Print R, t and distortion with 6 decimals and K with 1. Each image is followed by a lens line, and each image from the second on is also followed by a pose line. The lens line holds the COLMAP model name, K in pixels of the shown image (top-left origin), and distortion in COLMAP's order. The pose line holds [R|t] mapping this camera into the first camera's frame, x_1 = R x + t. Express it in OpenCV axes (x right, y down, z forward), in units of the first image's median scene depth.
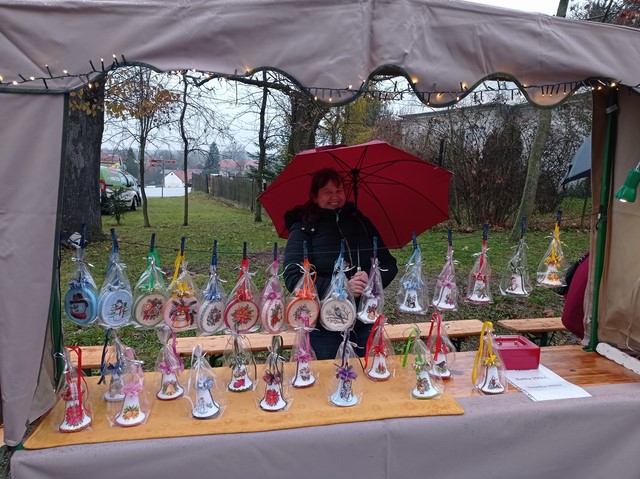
lens RADIAL K [[475.4, 0, 316.0], [0, 475.4, 243.9], [0, 0, 1]] dist [0.051081, -0.038282]
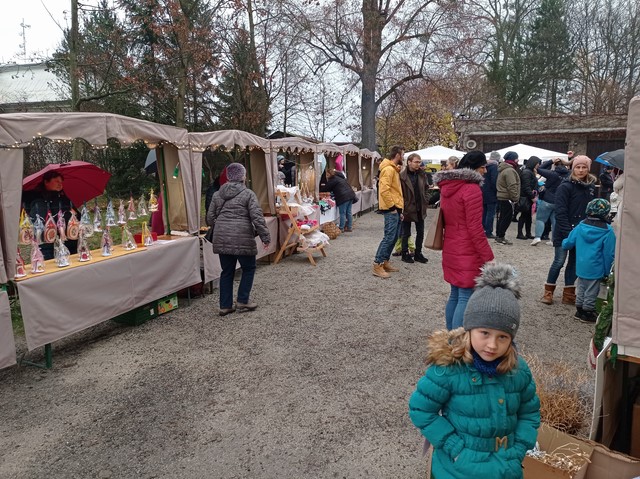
lens RADIAL K [[475.4, 0, 316.0], [0, 475.4, 243.9], [0, 0, 1]] dist [0.051081, -0.038282]
pose [[0.549783, -0.164321, 0.818985, -1.538185], [0.157952, 0.983222, 0.091241, 0.206148], [-0.820237, 0.079198, 0.566514, -1.555273]]
